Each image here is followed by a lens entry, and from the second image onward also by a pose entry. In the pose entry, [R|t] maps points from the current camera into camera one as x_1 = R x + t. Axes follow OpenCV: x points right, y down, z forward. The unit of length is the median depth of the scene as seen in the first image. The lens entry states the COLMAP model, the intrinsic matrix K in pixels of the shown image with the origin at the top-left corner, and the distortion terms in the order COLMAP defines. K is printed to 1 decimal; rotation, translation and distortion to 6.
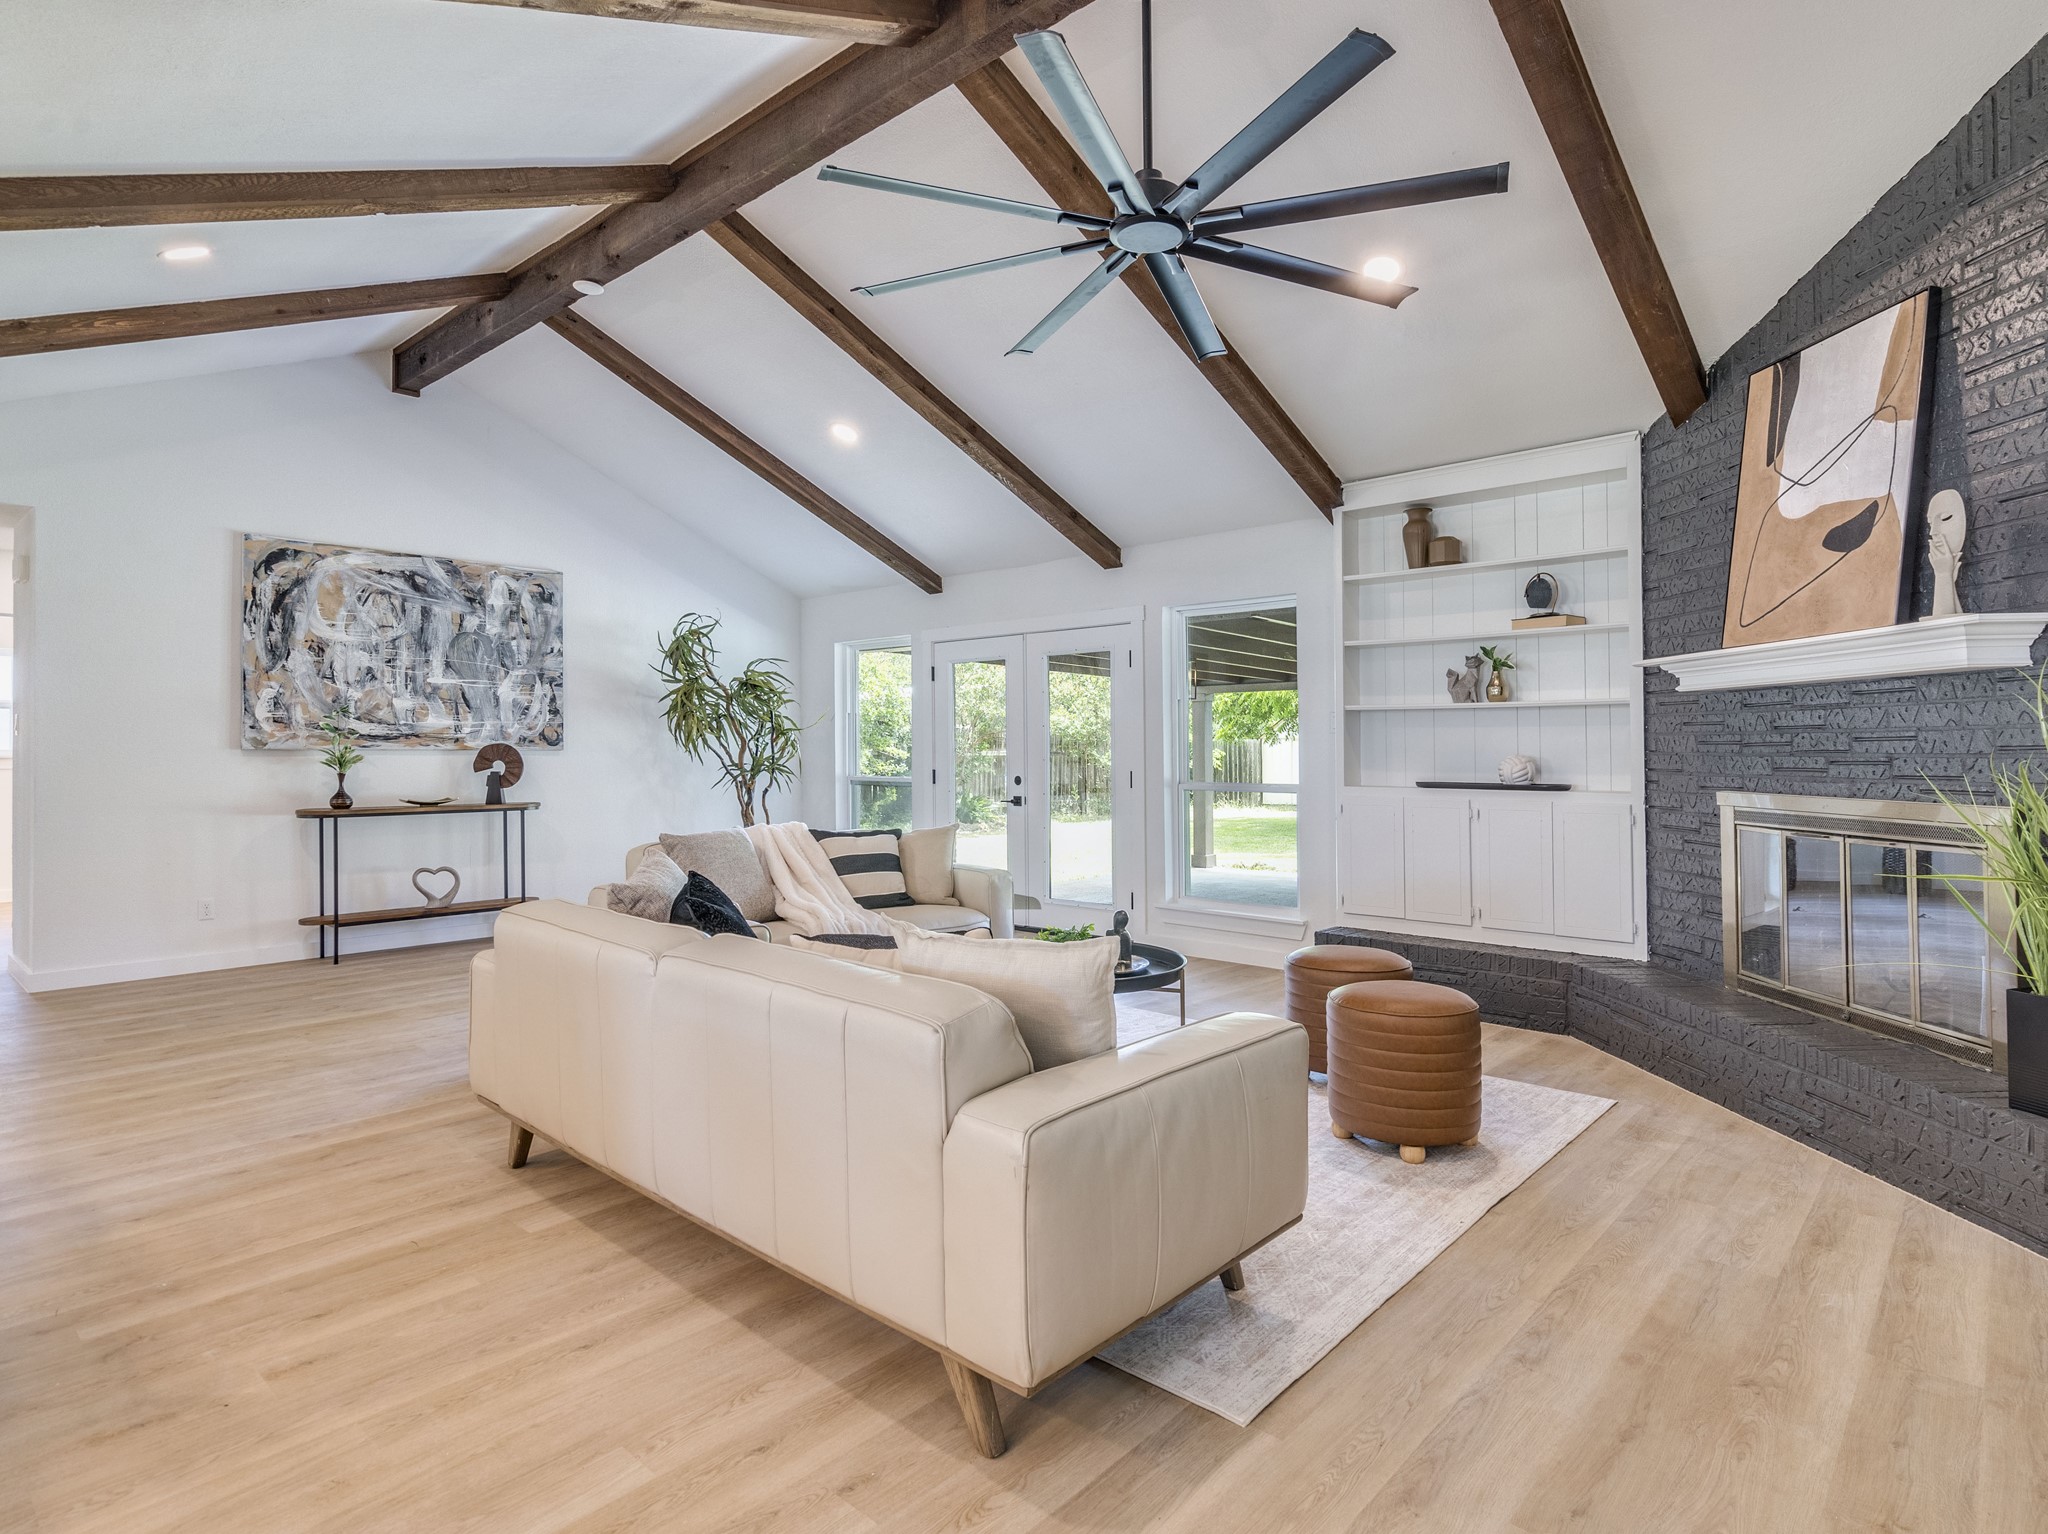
lens RADIAL K [[1083.5, 0, 1028.0], [0, 1083.5, 751.4], [0, 0, 1]] dist [-0.004962, 0.000537]
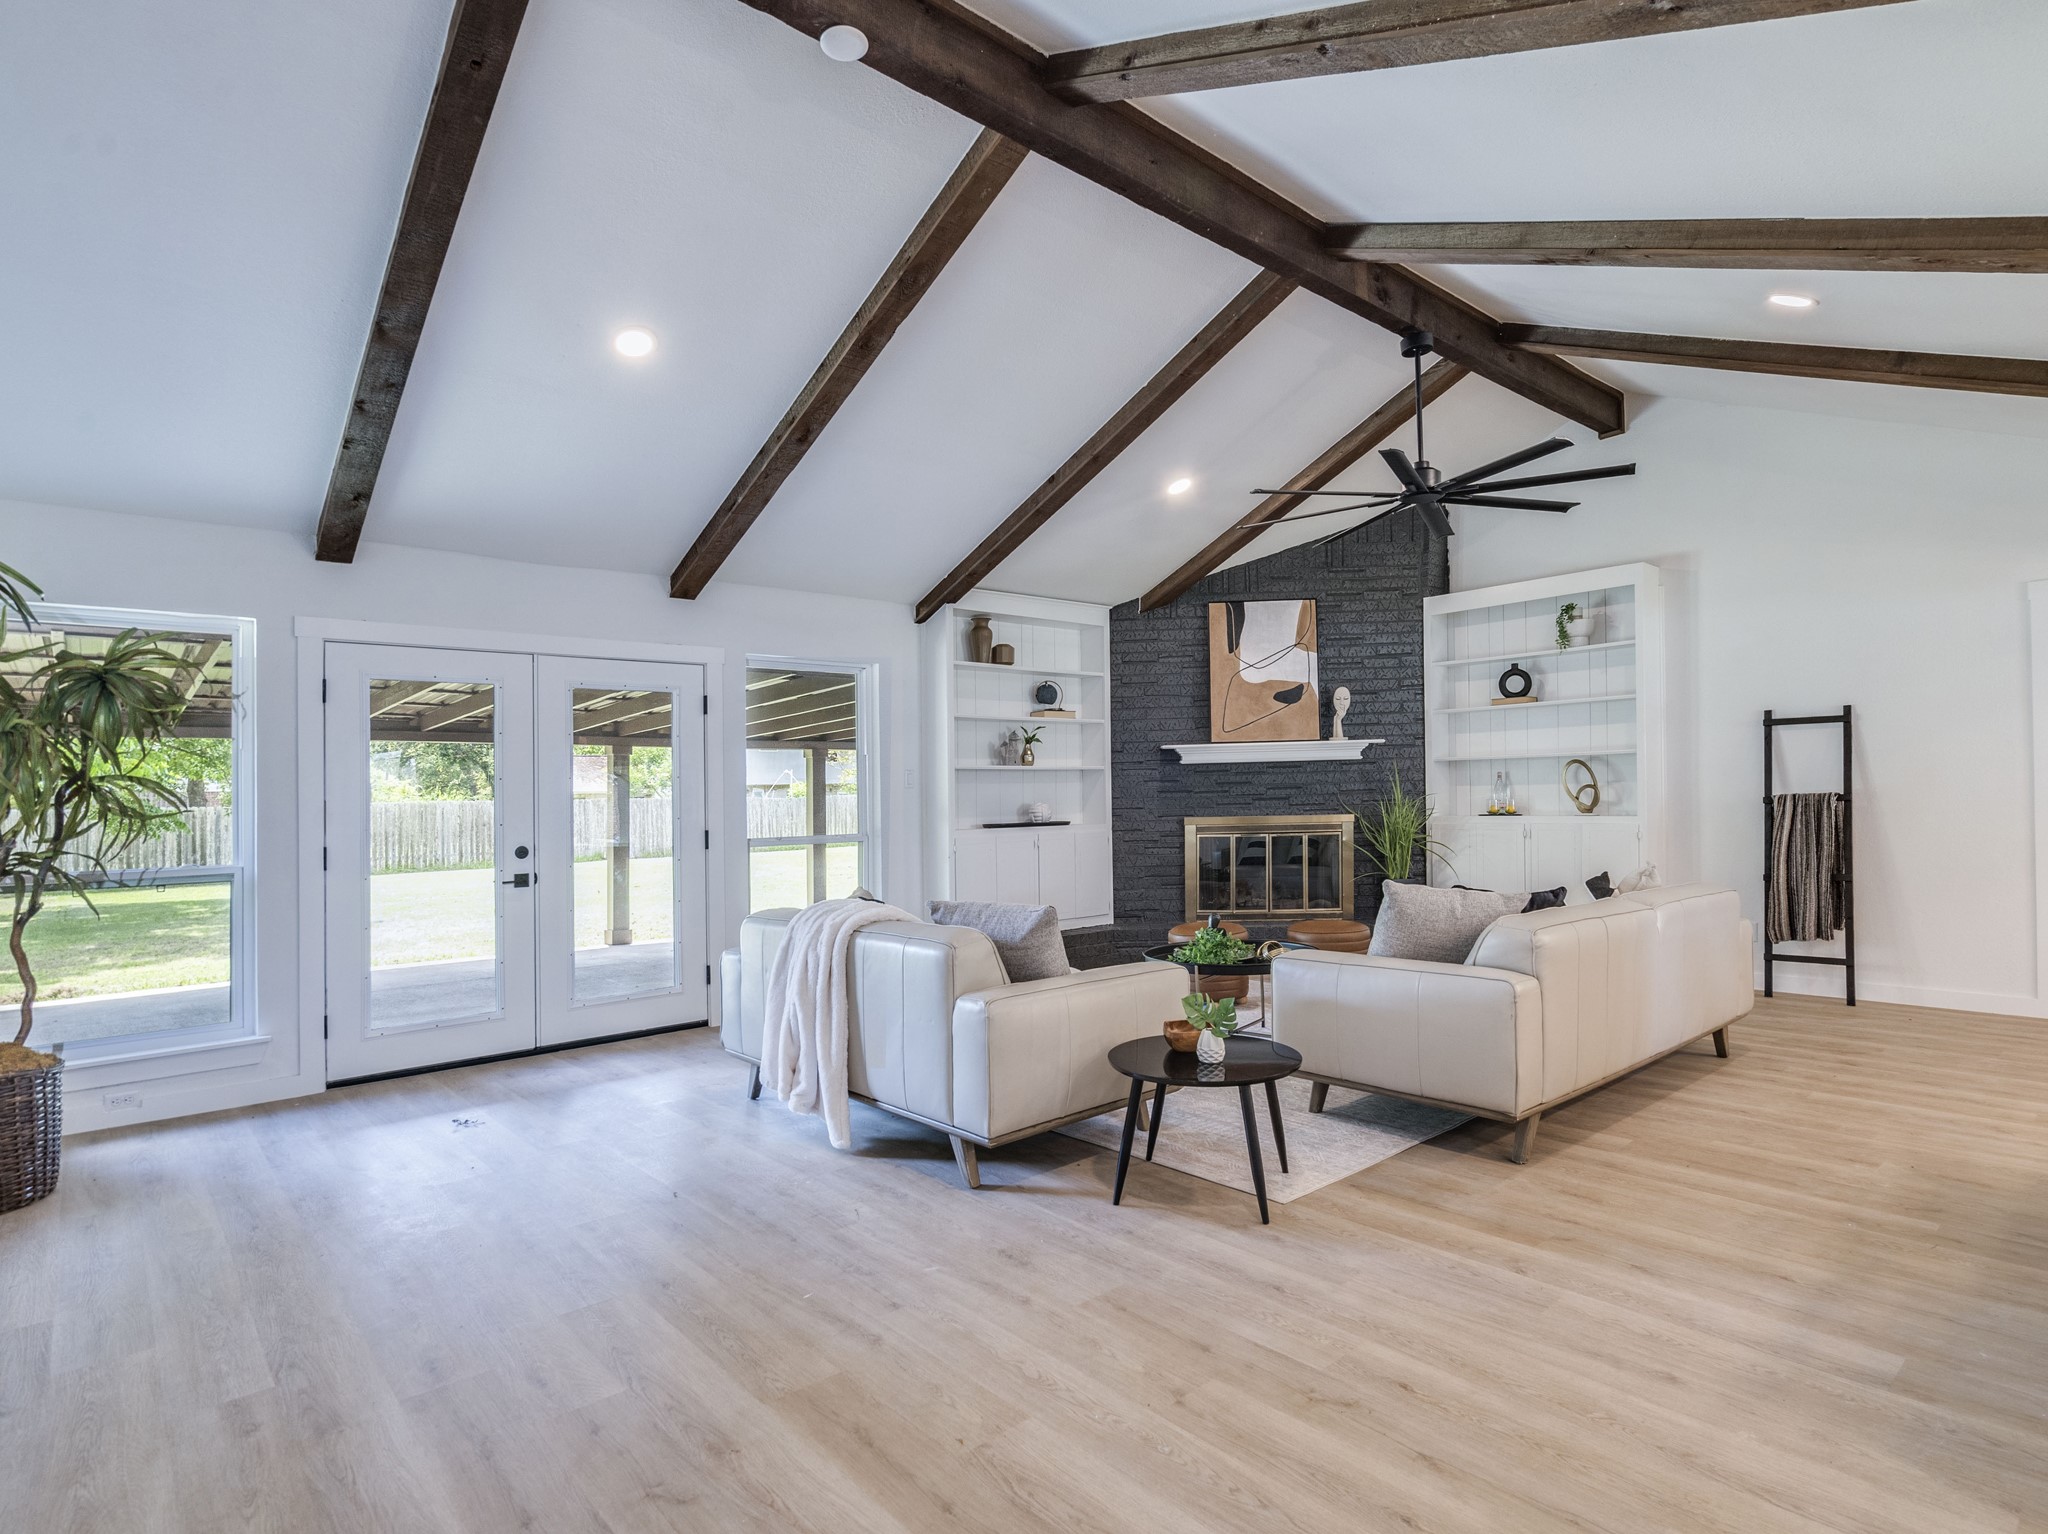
lens RADIAL K [[1083.5, 0, 1038.3], [0, 1083.5, 776.2], [0, 0, 1]] dist [-0.004962, 0.000537]
pose [[0.118644, 0.023552, 0.992657, -1.559230], [0.026460, 0.999289, -0.026872, 0.010694], [-0.992584, 0.029454, 0.117937, 1.290310]]
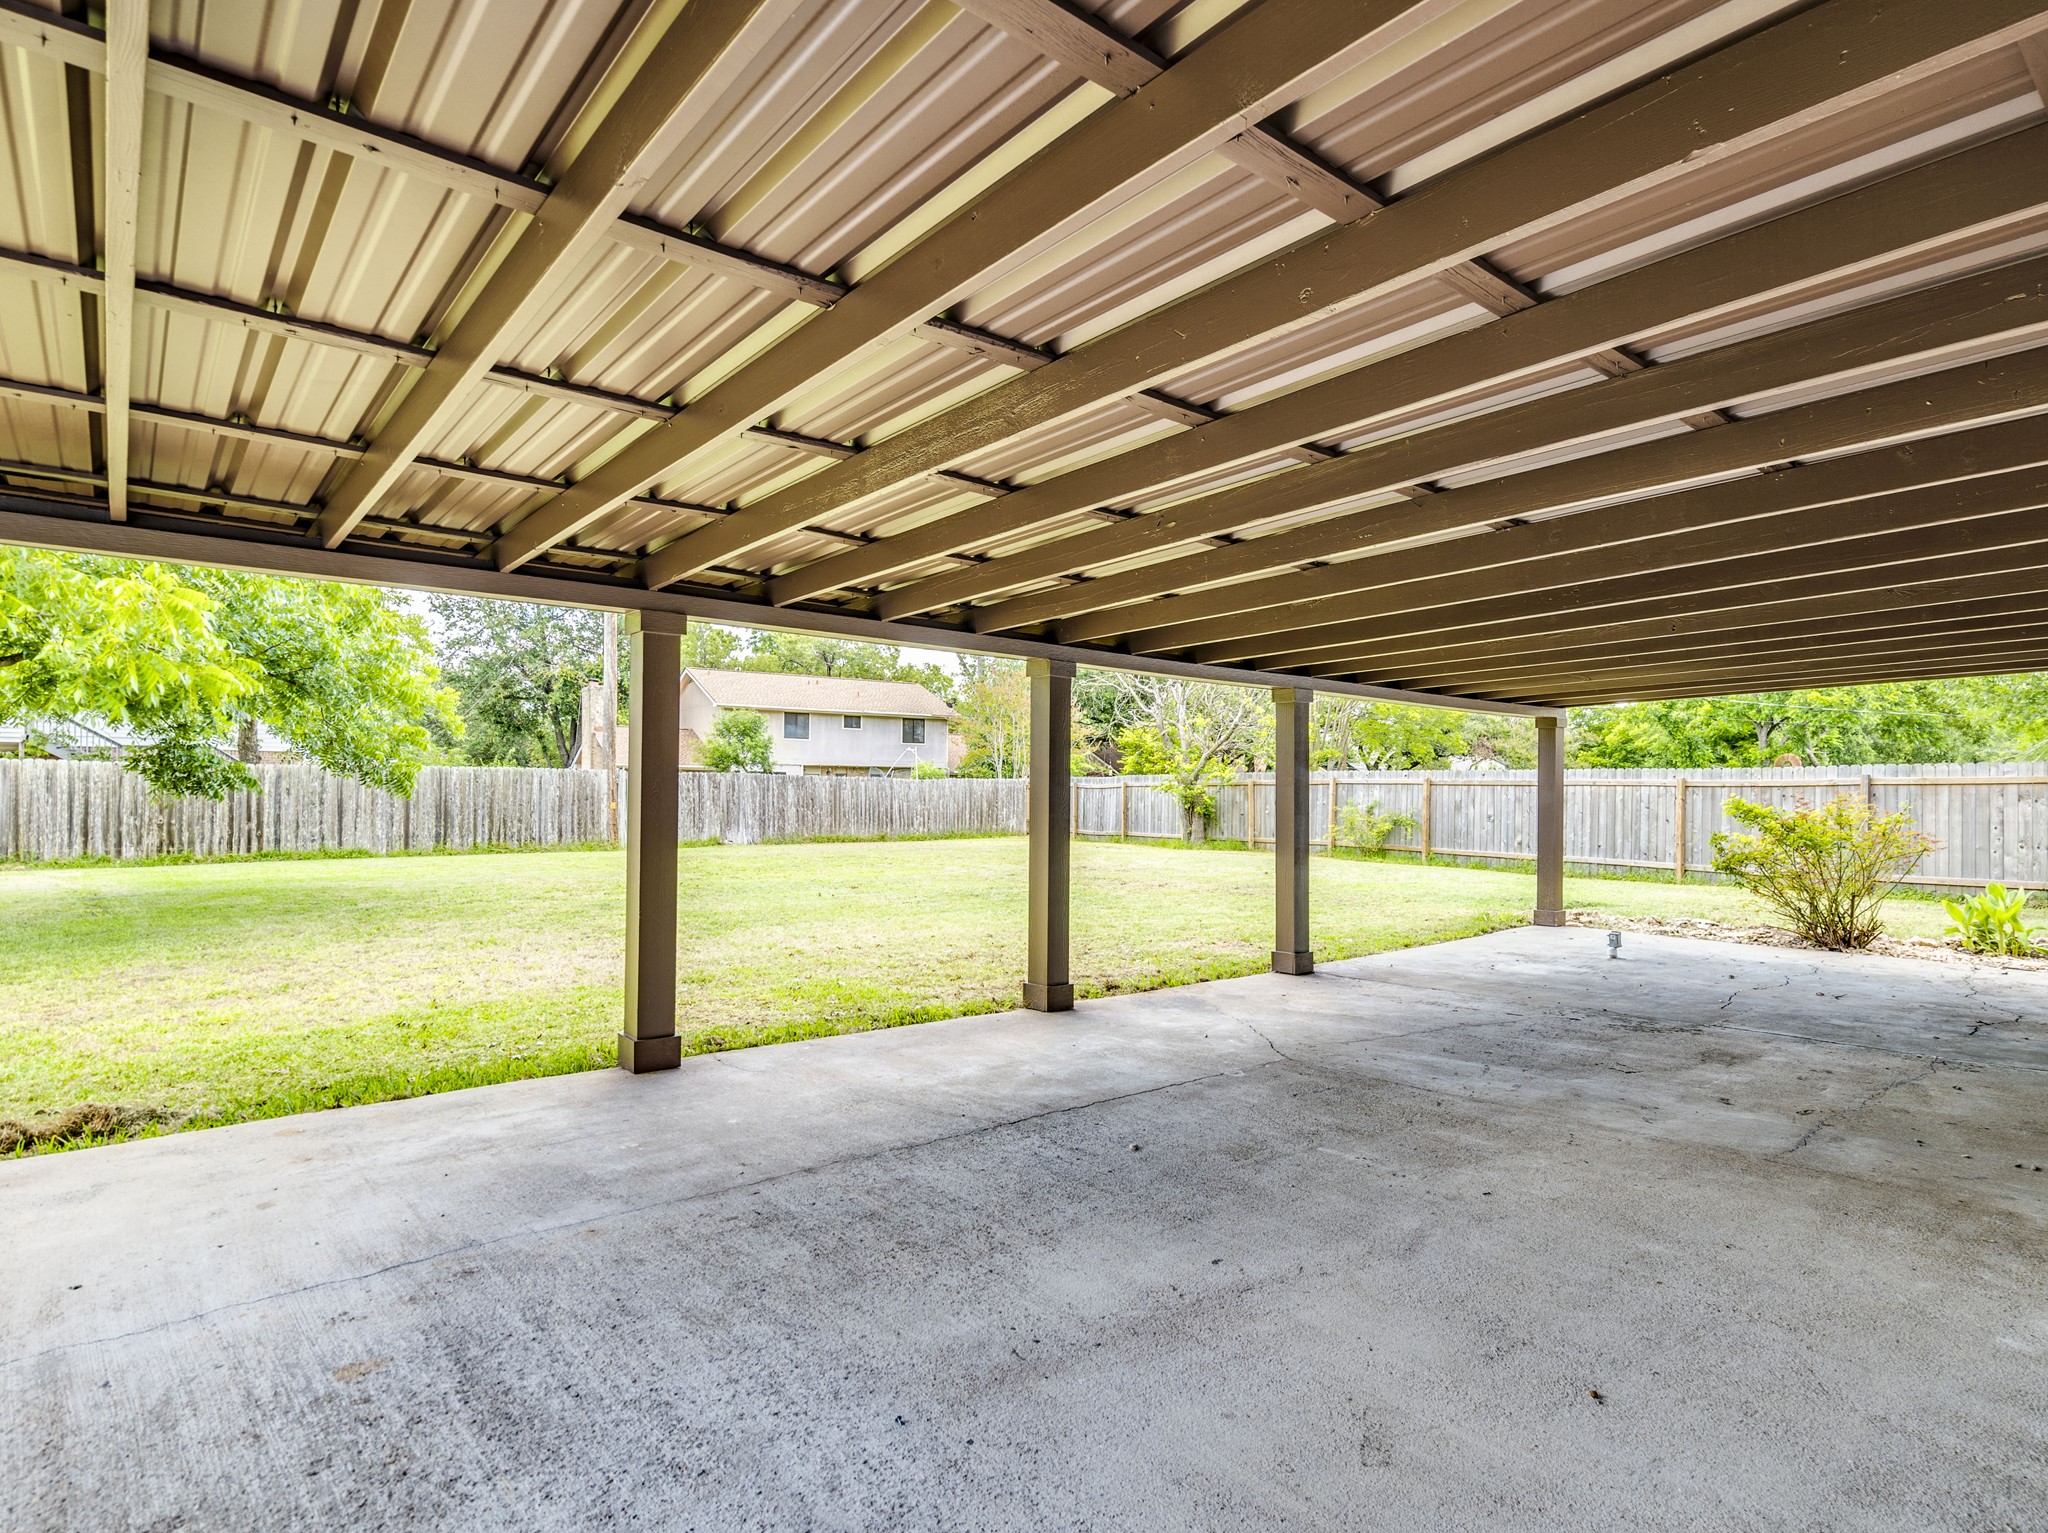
lens RADIAL K [[1083.5, 0, 1014.6], [0, 1083.5, 783.3], [0, 0, 1]] dist [-0.004962, 0.000537]
pose [[0.143743, 0.015666, 0.989491, -1.310321], [-0.006464, 0.999868, -0.014891, 0.015876], [-0.989594, -0.004256, 0.143825, 1.577916]]
